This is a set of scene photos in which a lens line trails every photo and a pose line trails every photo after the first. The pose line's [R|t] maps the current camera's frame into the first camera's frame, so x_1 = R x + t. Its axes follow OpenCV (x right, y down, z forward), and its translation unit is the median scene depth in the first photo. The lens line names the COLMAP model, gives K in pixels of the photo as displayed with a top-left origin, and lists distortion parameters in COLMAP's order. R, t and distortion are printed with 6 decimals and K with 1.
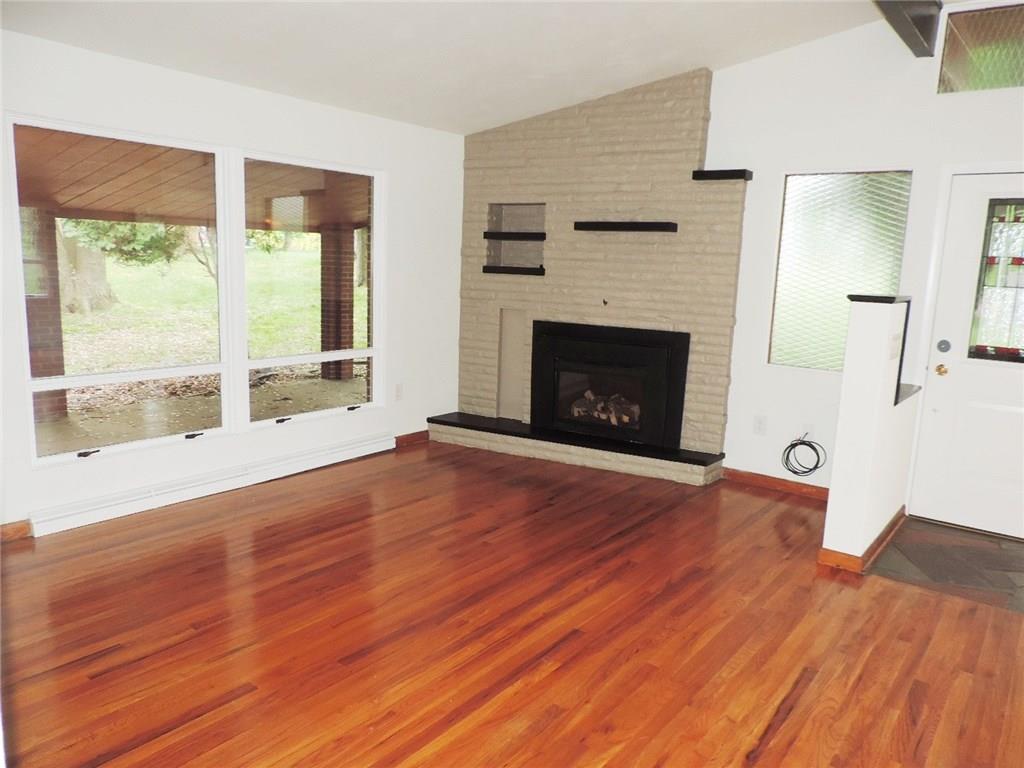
lens RADIAL K [[724.9, 0, 512.0], [0, 724.9, 384.0], [0, 0, 1]] dist [-0.009589, -0.000258]
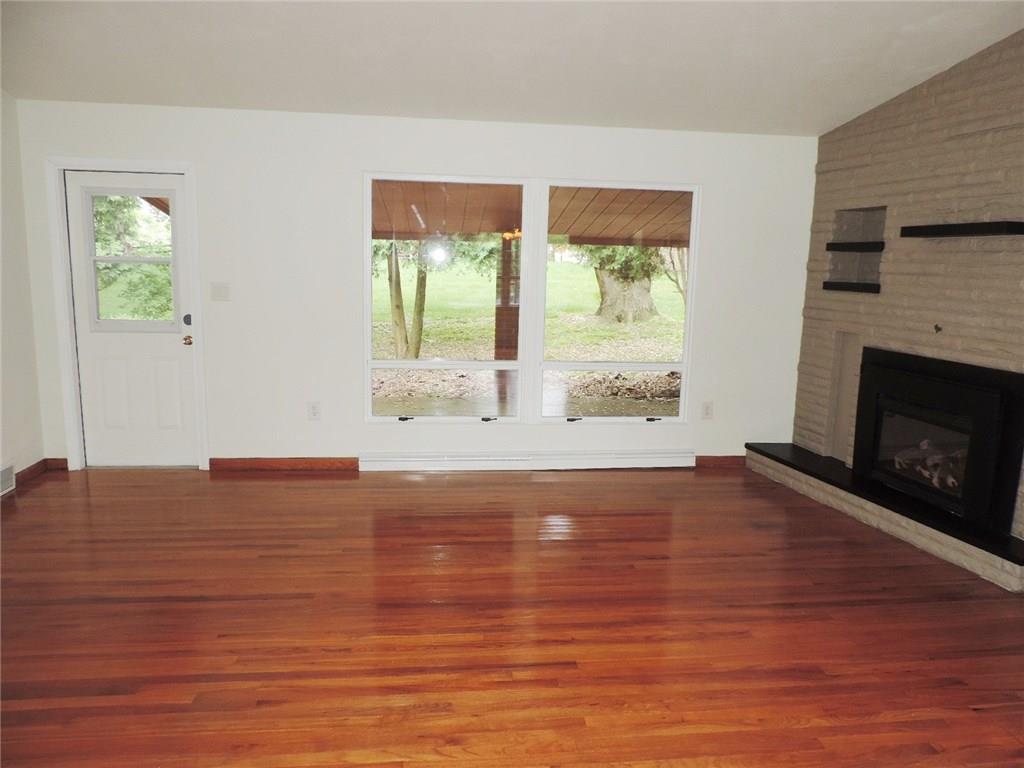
lens RADIAL K [[719.3, 0, 520.5], [0, 719.3, 385.0], [0, 0, 1]] dist [-0.022139, -0.000755]
pose [[0.702458, 0.102091, -0.704365, 0.365951], [-0.118980, 0.992577, 0.025207, -0.018496], [0.701710, 0.066098, 0.709390, 0.148530]]
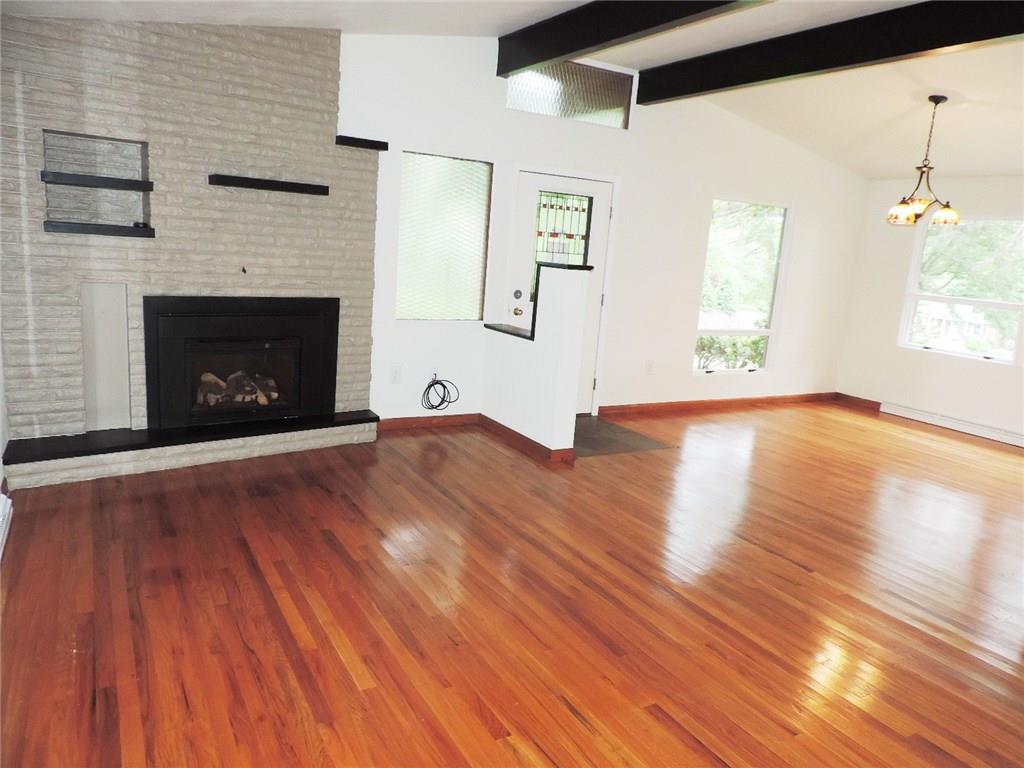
lens RADIAL K [[733.5, 0, 516.1], [0, 733.5, 385.6], [0, 0, 1]] dist [-0.001010, 0.000015]
pose [[0.382812, -0.187627, 0.904572, -0.587707], [0.096699, 0.981918, 0.162747, -0.089583], [-0.918751, 0.025169, 0.394034, 0.358543]]
